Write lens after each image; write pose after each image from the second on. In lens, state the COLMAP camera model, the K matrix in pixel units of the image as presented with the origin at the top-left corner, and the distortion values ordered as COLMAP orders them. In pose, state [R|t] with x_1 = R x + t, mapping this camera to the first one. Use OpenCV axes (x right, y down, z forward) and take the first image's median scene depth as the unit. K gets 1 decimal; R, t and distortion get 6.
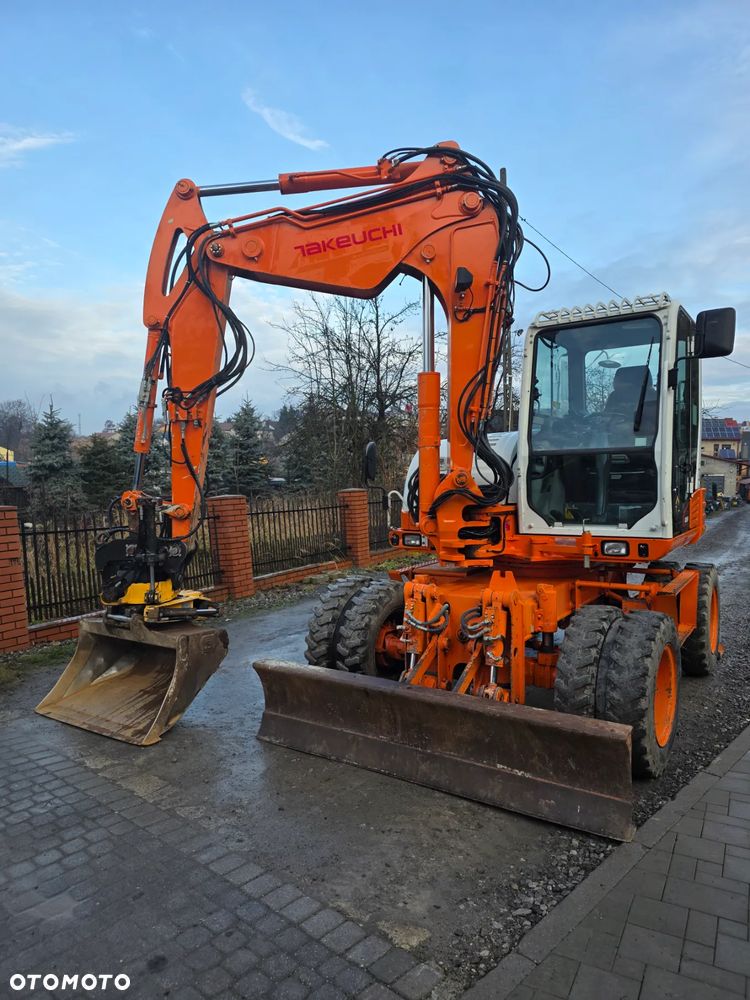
lens RADIAL K [[671.3, 0, 377.5], [0, 671.3, 506.3], [0, 0, 1]] dist [0.063029, -0.033520]
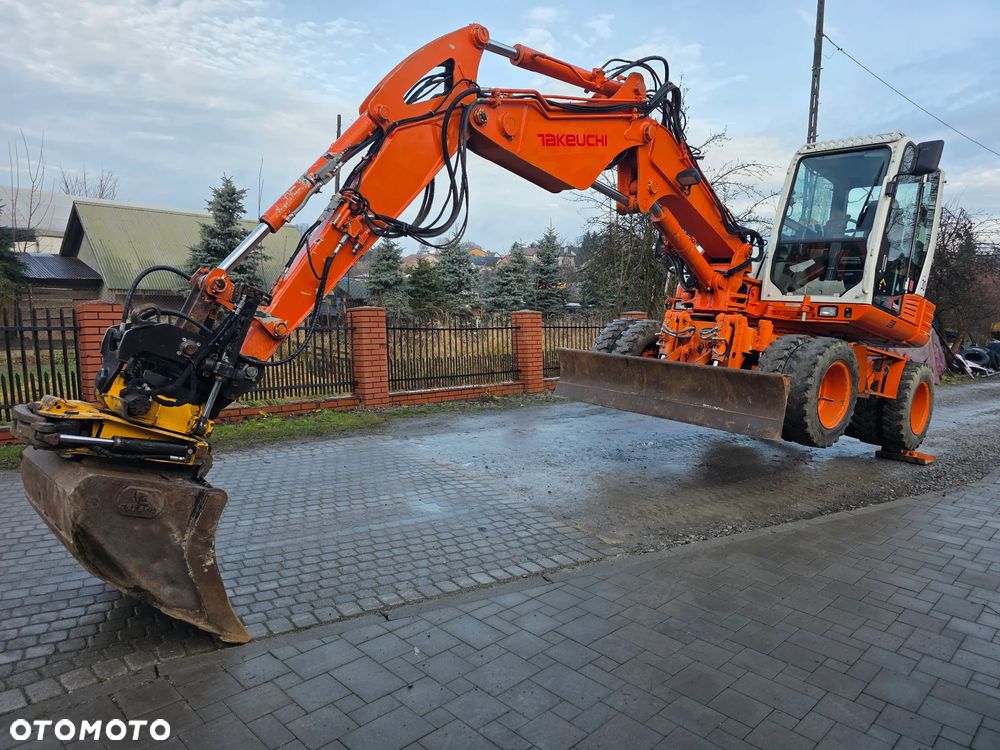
lens RADIAL K [[671.3, 0, 504.3], [0, 671.3, 381.1], [0, 0, 1]] dist [0.063029, -0.033520]
pose [[0.967000, 0.077115, -0.242824, 0.090374], [-0.060023, 0.995220, 0.077029, 0.038551], [0.247604, -0.059912, 0.967007, -0.418730]]
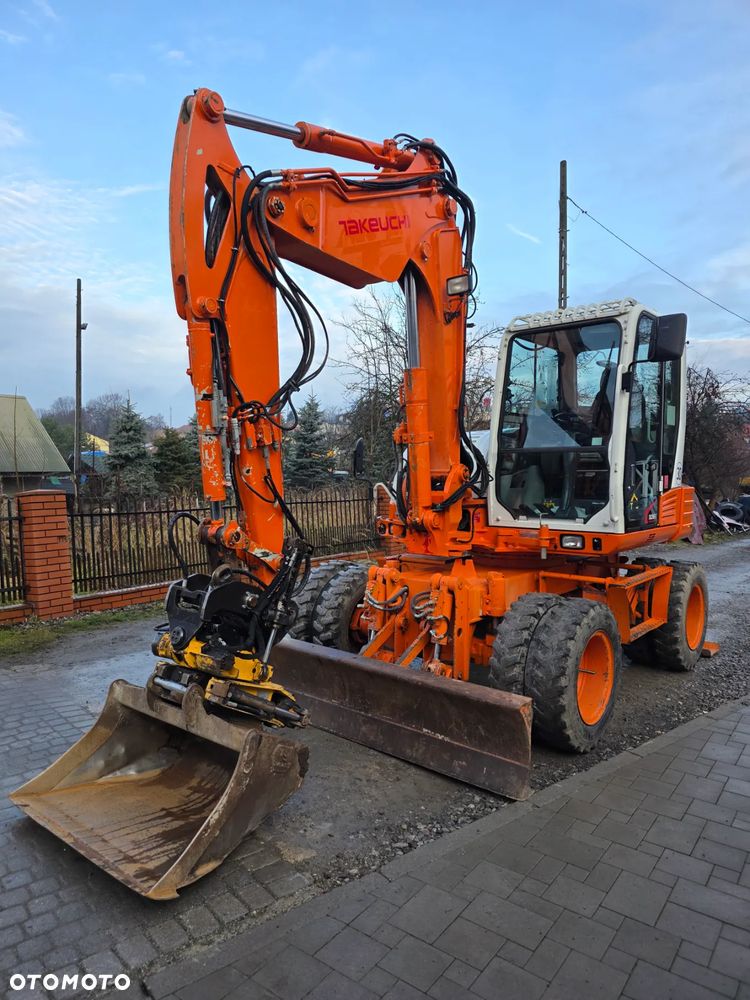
lens RADIAL K [[671.3, 0, 365.7], [0, 671.3, 504.5], [0, 0, 1]] dist [0.063029, -0.033520]
pose [[0.991158, 0.024025, -0.130496, 0.157104], [-0.023206, 0.999700, 0.007794, 0.003259], [0.130644, -0.004697, 0.991418, -0.082913]]
